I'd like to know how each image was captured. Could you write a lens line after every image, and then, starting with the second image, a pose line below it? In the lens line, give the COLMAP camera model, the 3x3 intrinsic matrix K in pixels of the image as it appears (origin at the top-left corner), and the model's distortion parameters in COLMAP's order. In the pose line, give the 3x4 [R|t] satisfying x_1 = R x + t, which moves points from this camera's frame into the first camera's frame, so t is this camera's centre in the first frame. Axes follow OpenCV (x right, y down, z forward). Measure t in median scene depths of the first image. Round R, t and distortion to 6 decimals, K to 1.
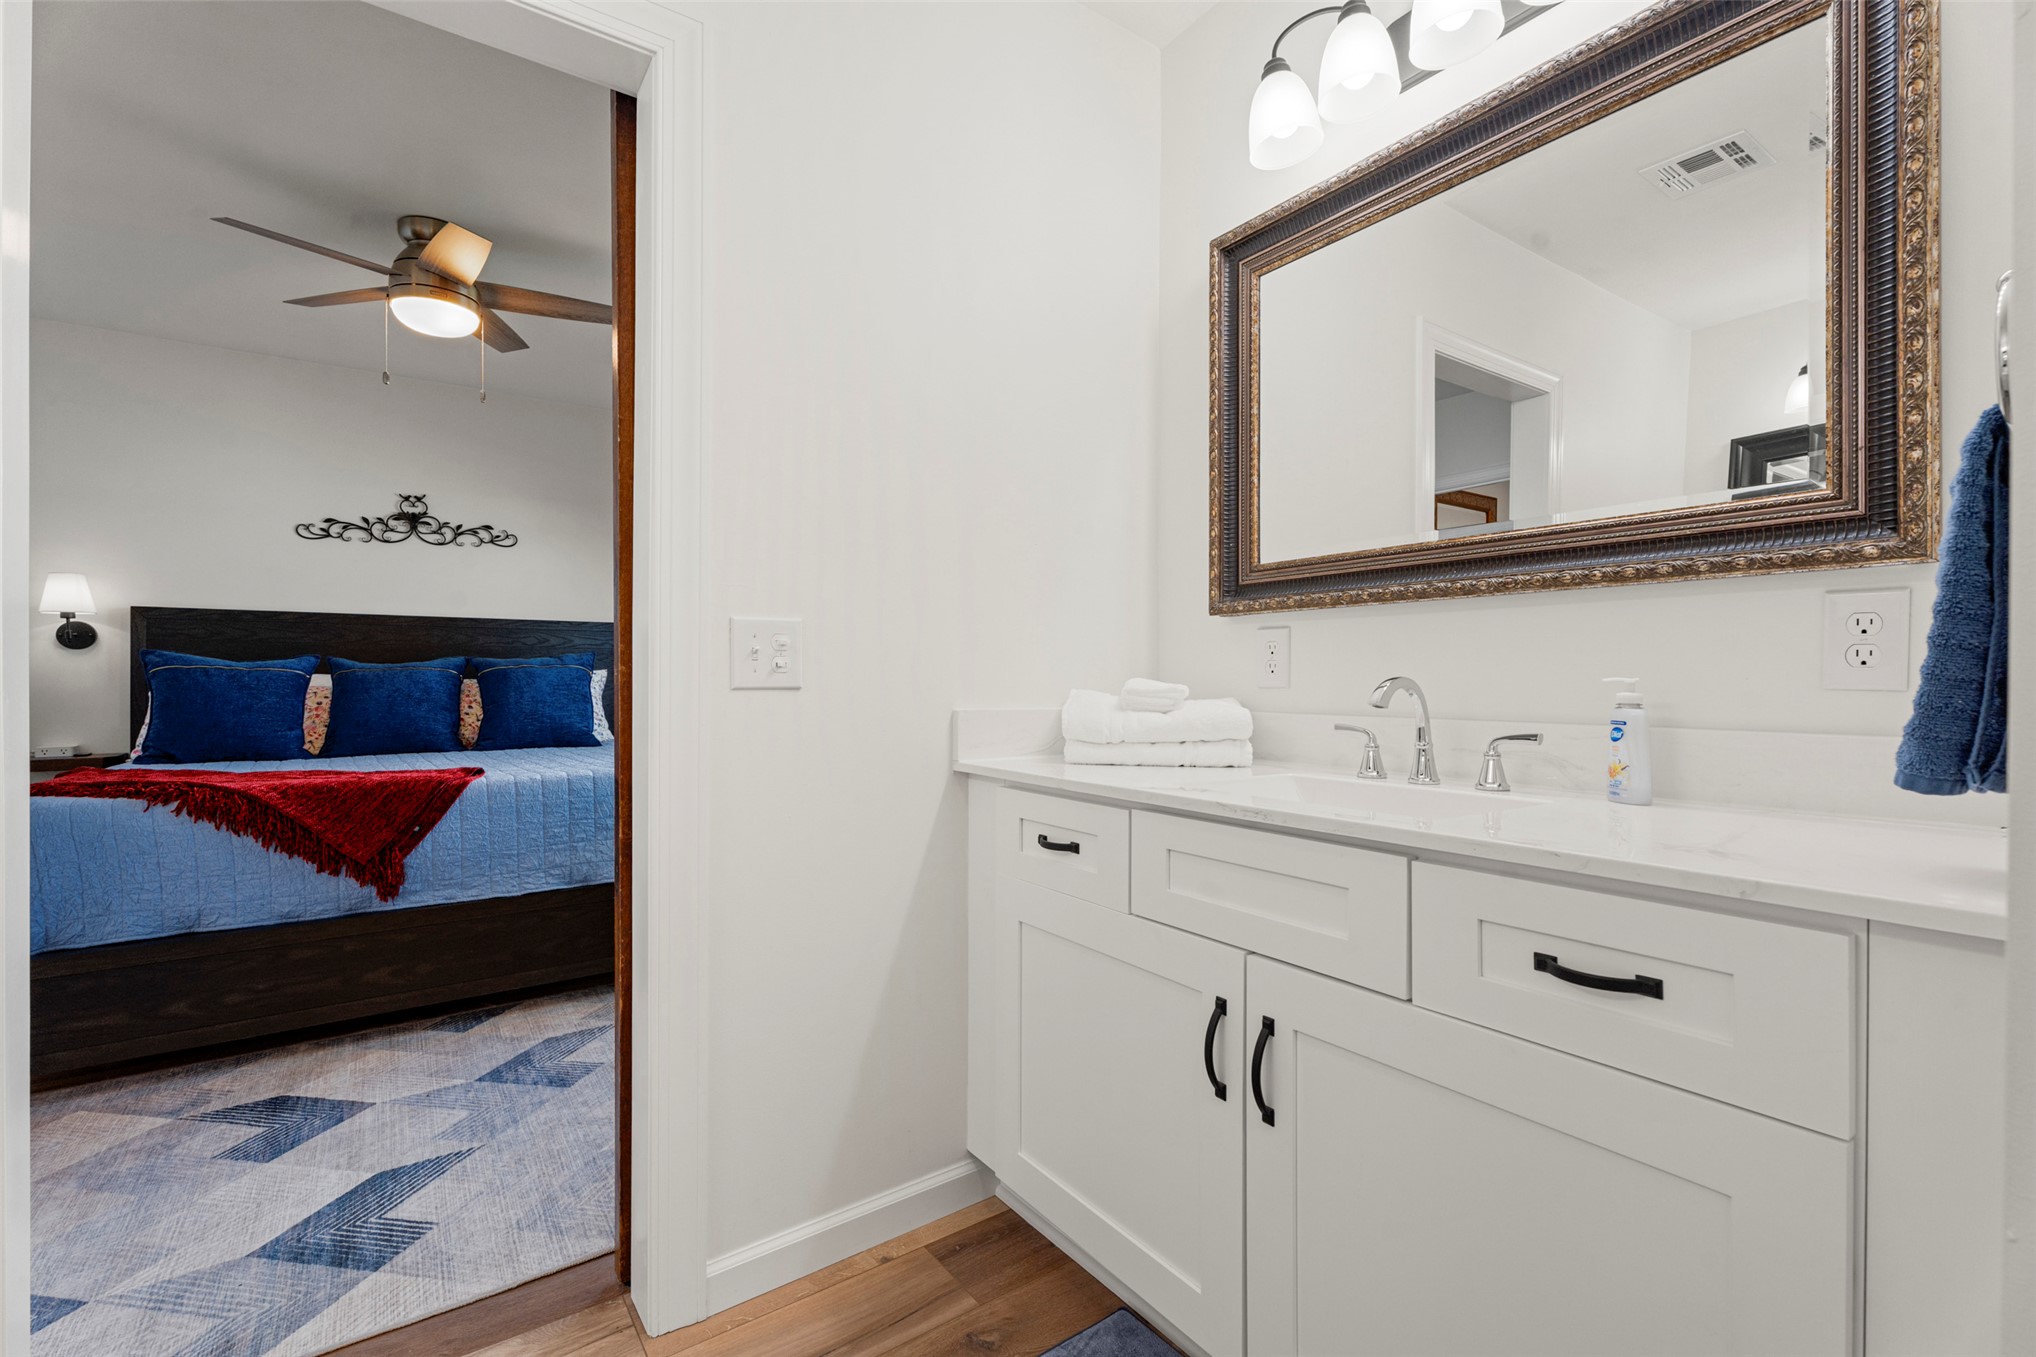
lens RADIAL K [[908.2, 0, 1008.5], [0, 908.2, 679.3], [0, 0, 1]] dist [0.004029, -0.000935]
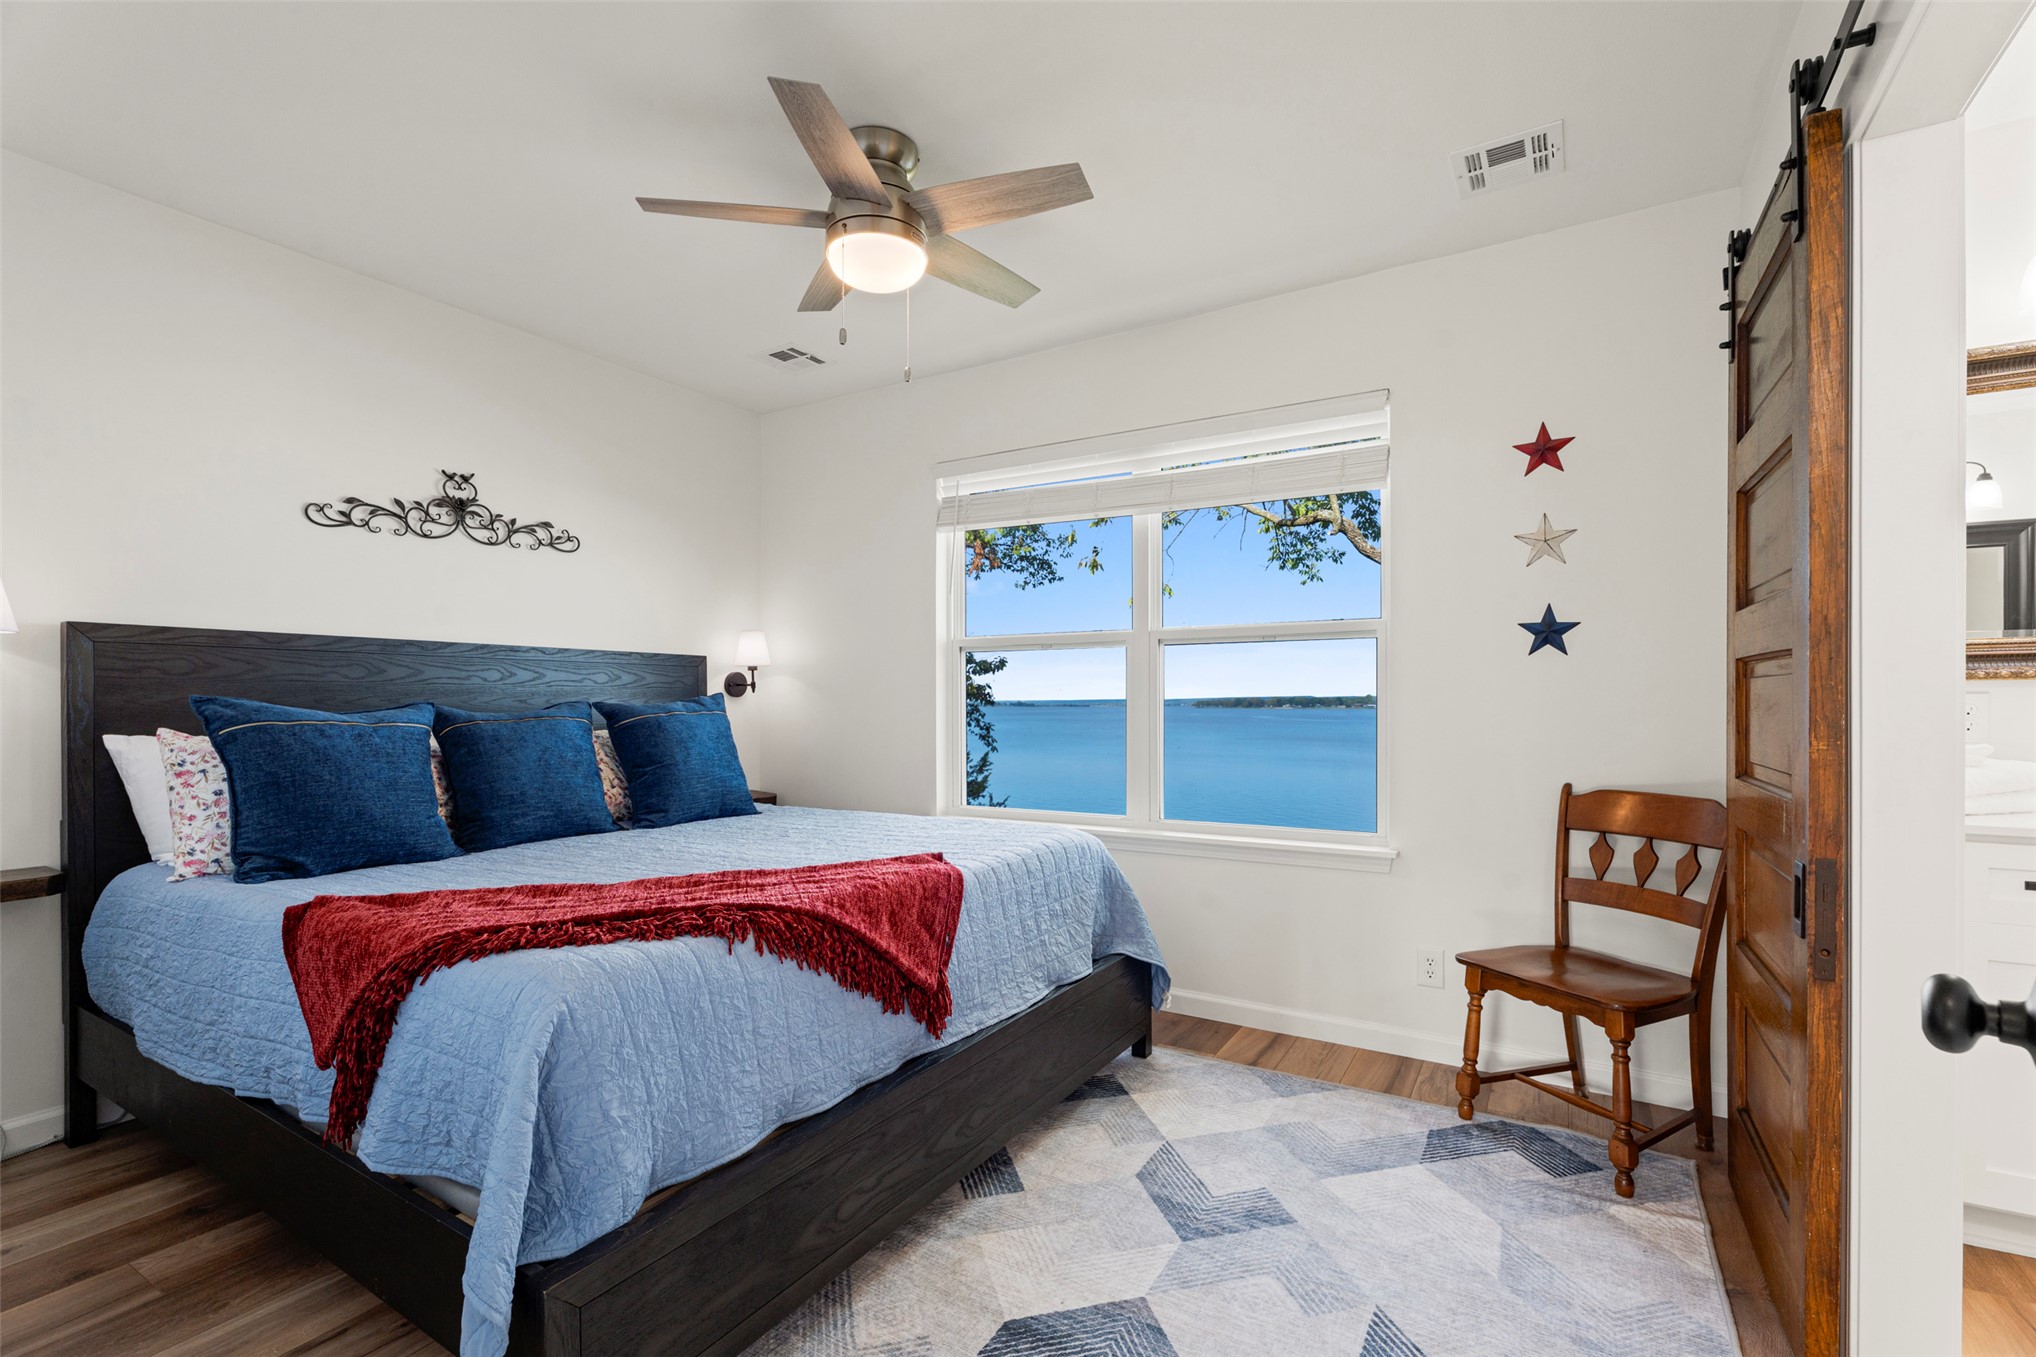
lens RADIAL K [[908.2, 0, 1130.7], [0, 908.2, 710.1], [0, 0, 1]] dist [0.004029, -0.000935]
pose [[0.915079, -0.003807, 0.403256, -0.475153], [0.003446, 0.999993, 0.001620, -0.016516], [-0.403259, -0.000093, 0.915086, 0.139069]]
